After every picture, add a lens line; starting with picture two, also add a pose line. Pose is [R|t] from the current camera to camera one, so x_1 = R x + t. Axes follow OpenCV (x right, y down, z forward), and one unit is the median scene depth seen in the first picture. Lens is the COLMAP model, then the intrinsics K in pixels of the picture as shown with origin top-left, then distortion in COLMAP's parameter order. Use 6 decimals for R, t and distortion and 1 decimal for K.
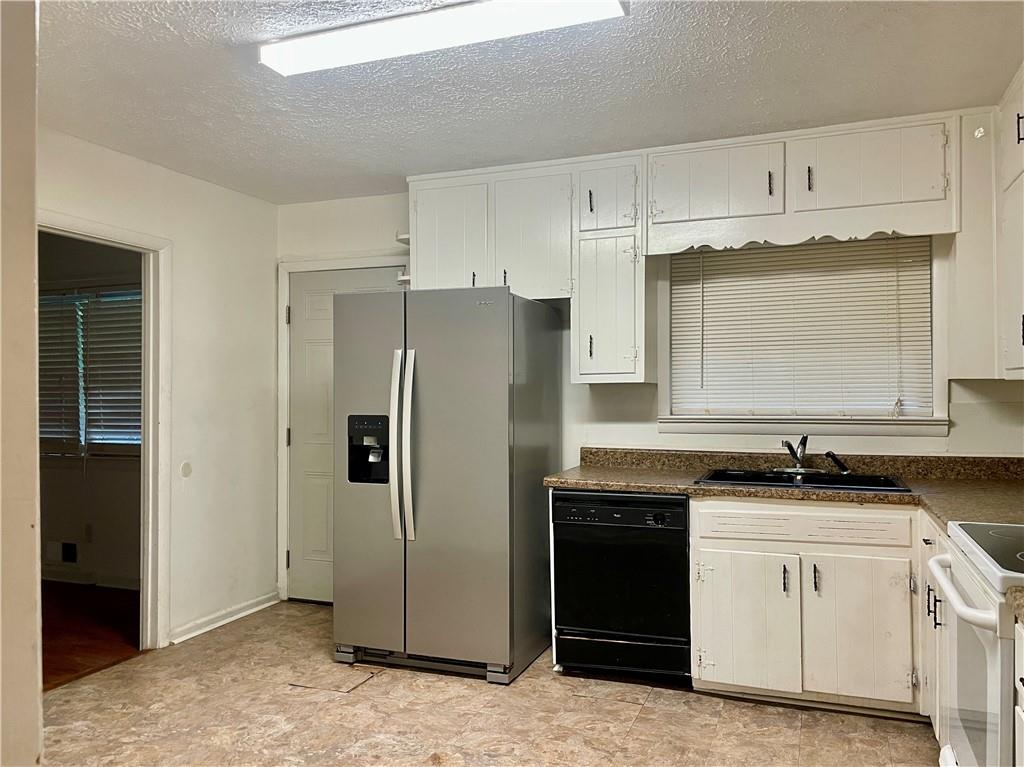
lens RADIAL K [[805.7, 0, 509.7], [0, 805.7, 383.6], [0, 0, 1]] dist [0.073931, -0.096476]
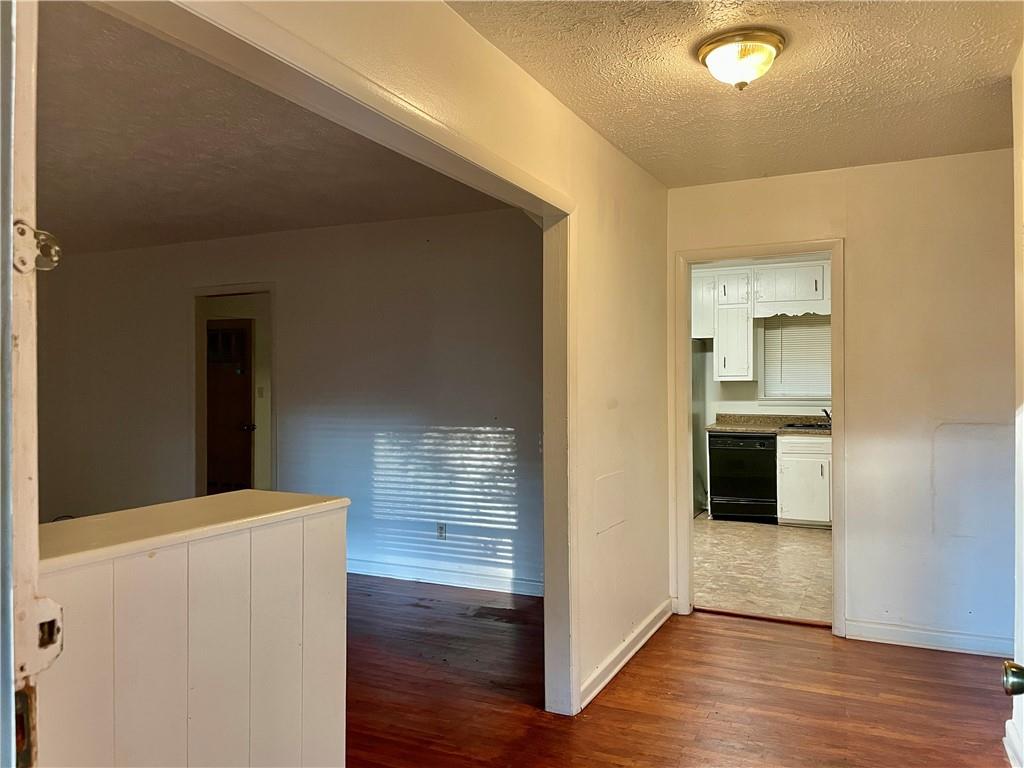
lens RADIAL K [[805.7, 0, 502.0], [0, 805.7, 378.9], [0, 0, 1]] dist [0.073931, -0.096476]
pose [[0.997378, -0.002040, -0.072334, -0.330601], [0.003192, 0.999870, 0.015810, -0.042113], [0.072292, -0.016000, 0.997255, -1.134454]]
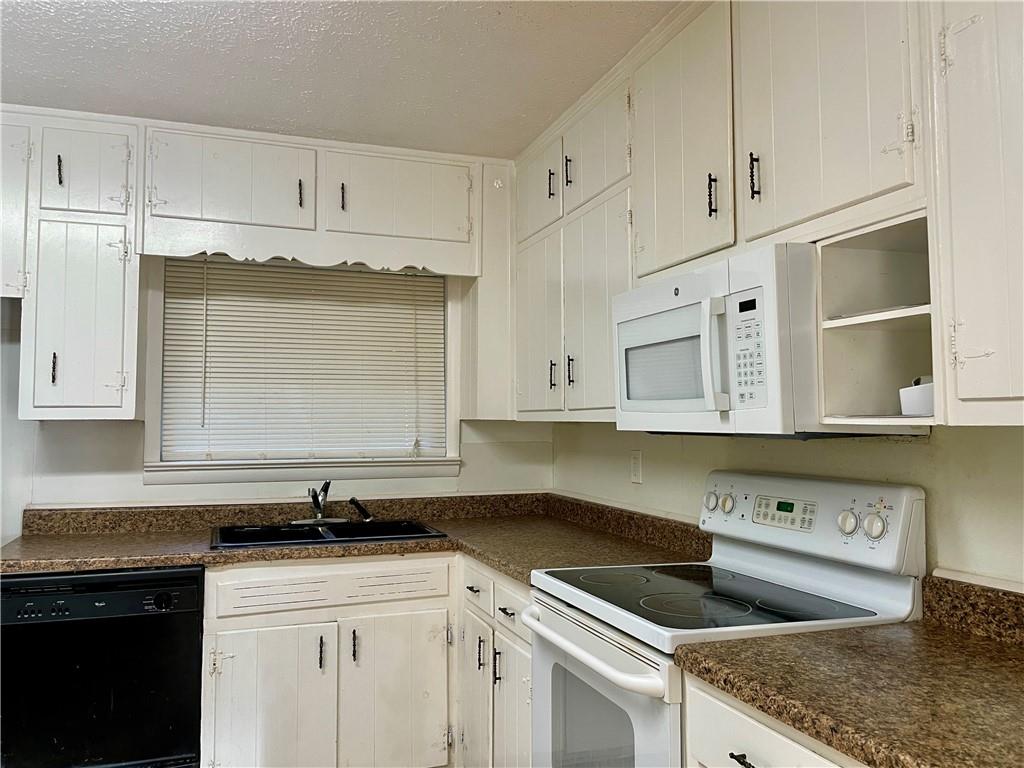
lens RADIAL K [[805.7, 0, 507.9], [0, 805.7, 384.9], [0, 0, 1]] dist [0.073931, -0.096476]
pose [[0.759685, 0.039499, 0.649090, -0.068882], [-0.010771, 0.998781, -0.048173, -0.000954], [-0.650202, 0.029605, 0.759184, 0.198302]]
